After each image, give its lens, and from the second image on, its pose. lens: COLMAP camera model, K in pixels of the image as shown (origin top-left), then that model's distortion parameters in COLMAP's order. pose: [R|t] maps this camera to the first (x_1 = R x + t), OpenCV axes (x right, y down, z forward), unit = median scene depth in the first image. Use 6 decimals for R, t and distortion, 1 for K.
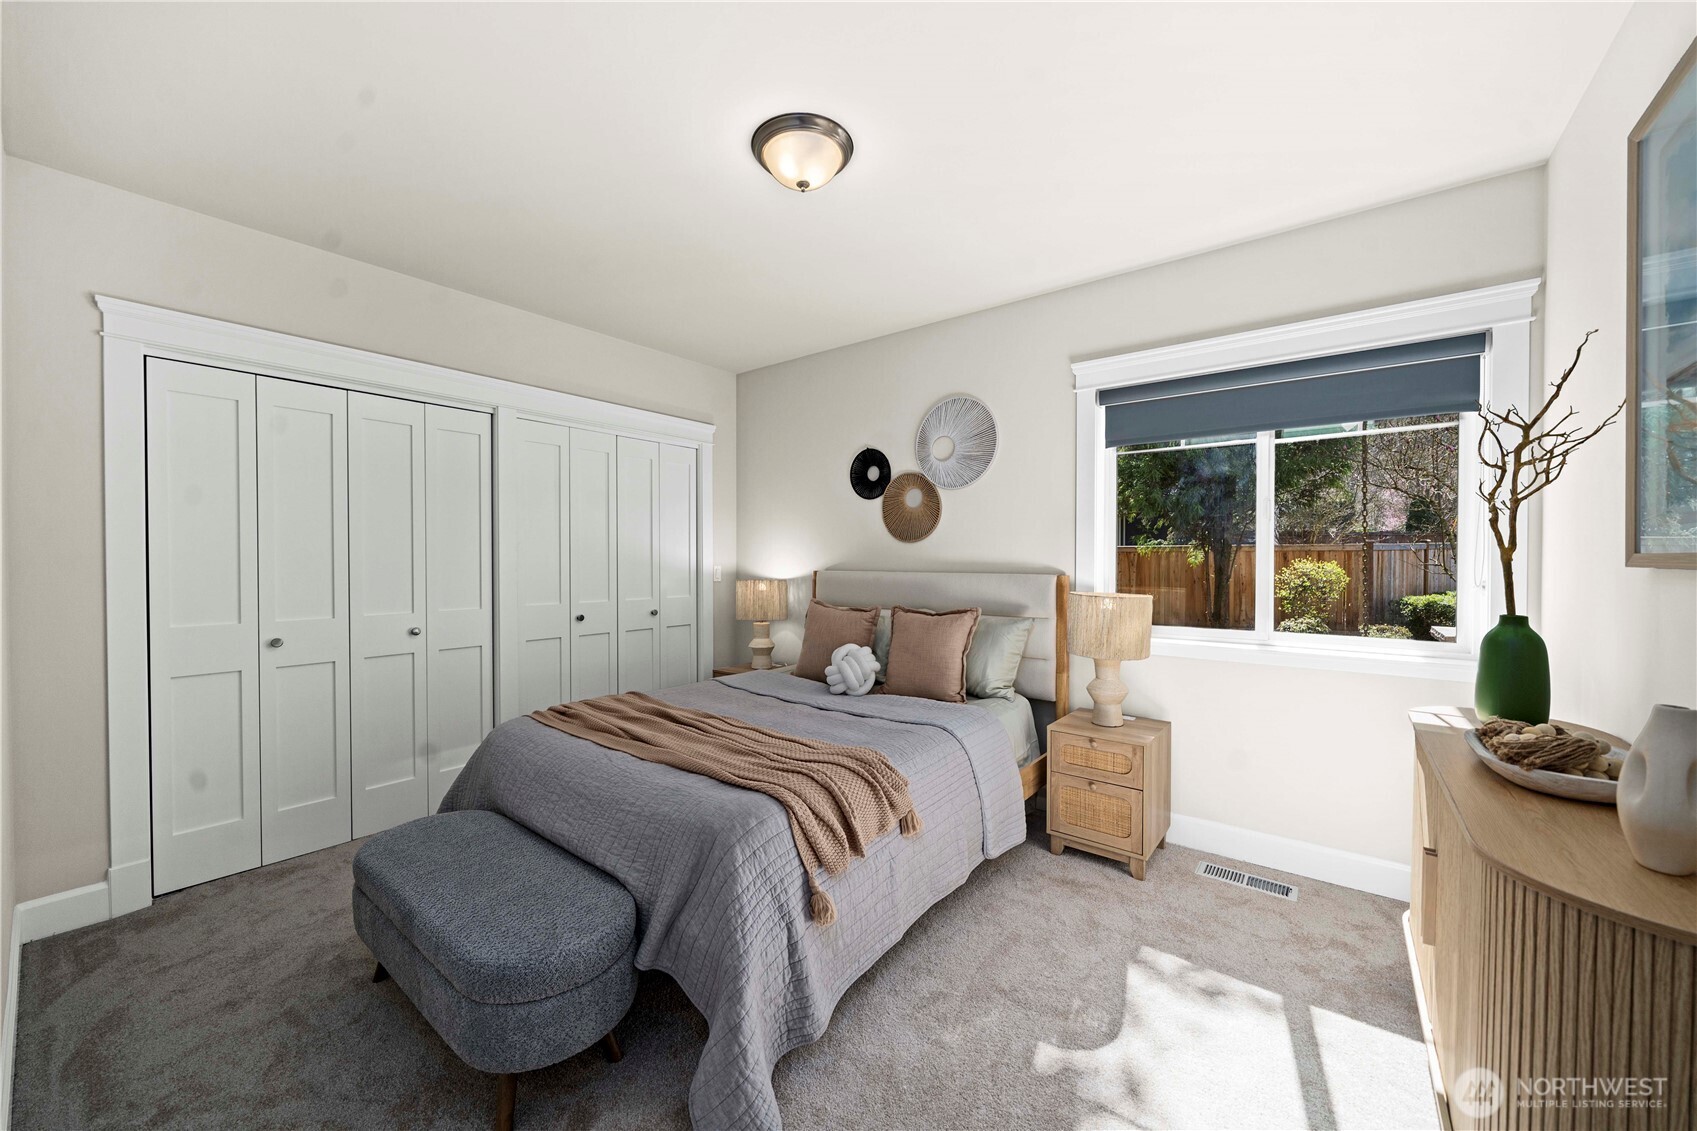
lens RADIAL K [[628.5, 0, 847.3], [0, 628.5, 566.5], [0, 0, 1]] dist [-0.003040, -0.000045]
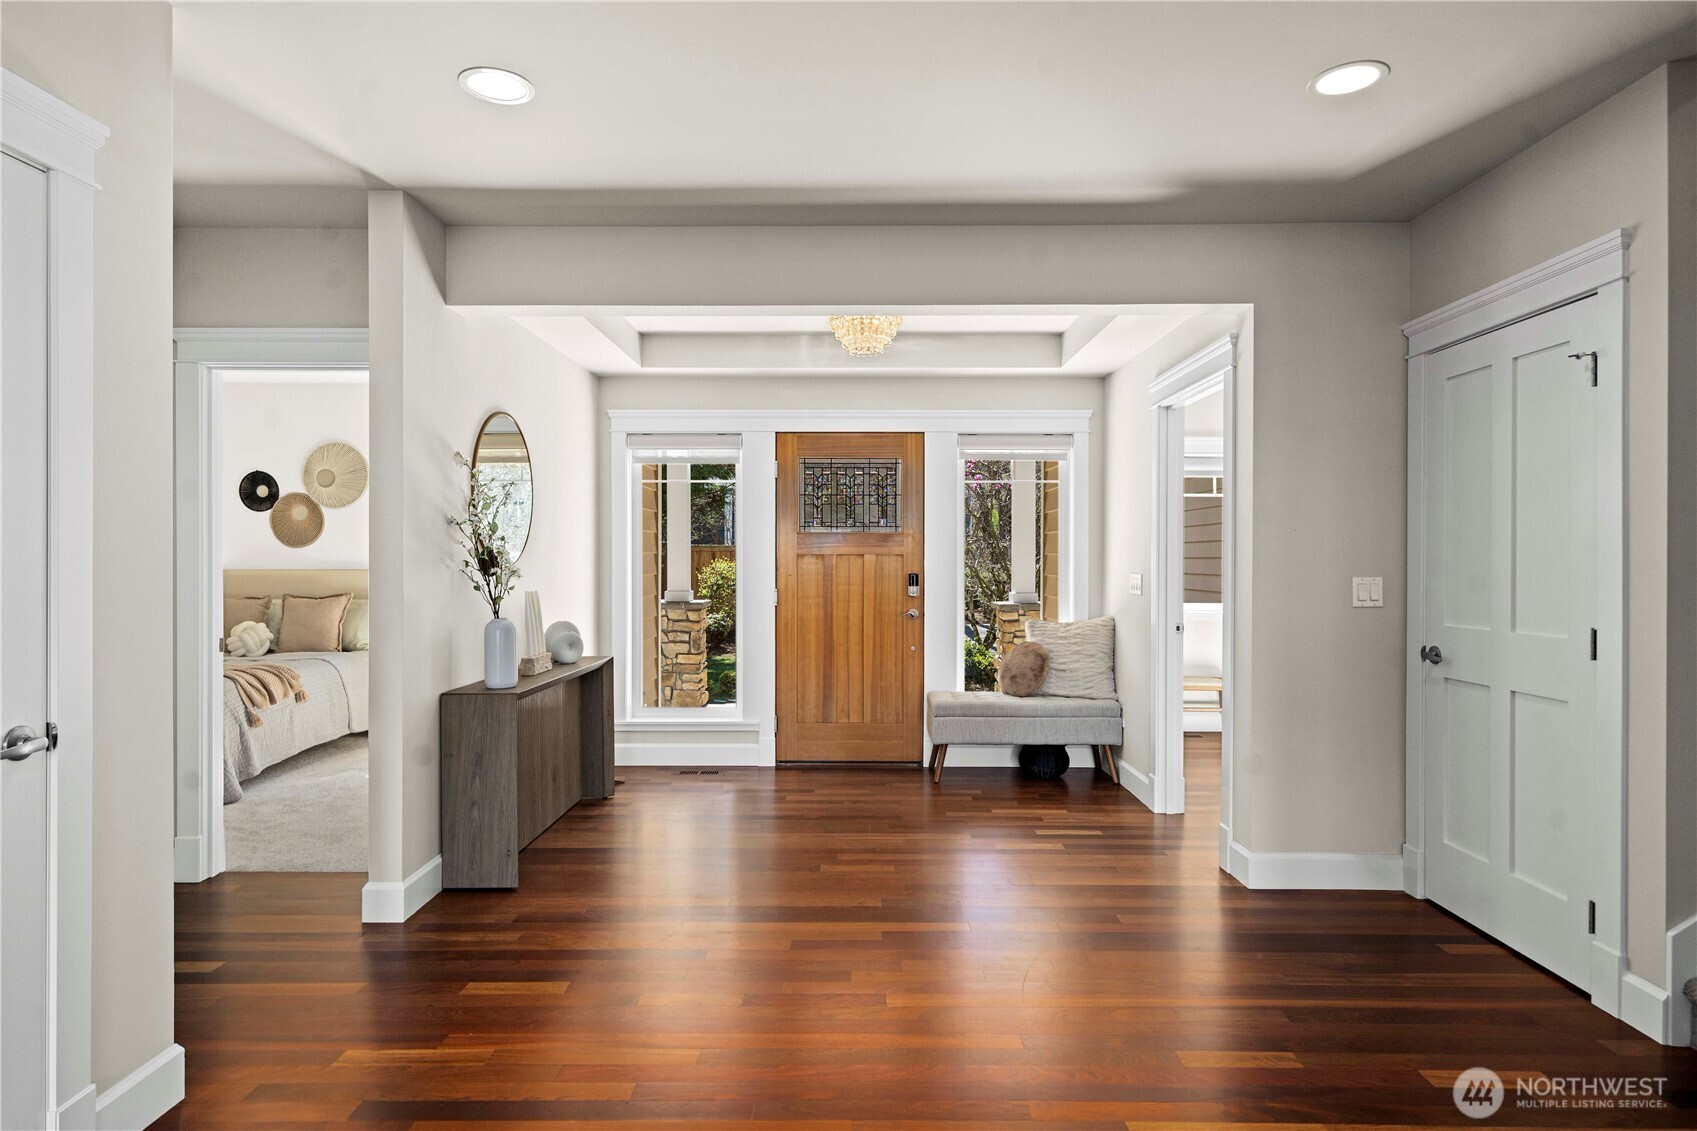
lens RADIAL K [[902.3, 0, 847.8], [0, 902.3, 561.5], [0, 0, 1]] dist [-0.005009, -0.000320]
pose [[0.789699, -0.002690, 0.613489, -0.173167], [0.007956, 0.999951, -0.005857, 0.014208], [-0.613443, 0.009506, 0.789682, -1.416978]]
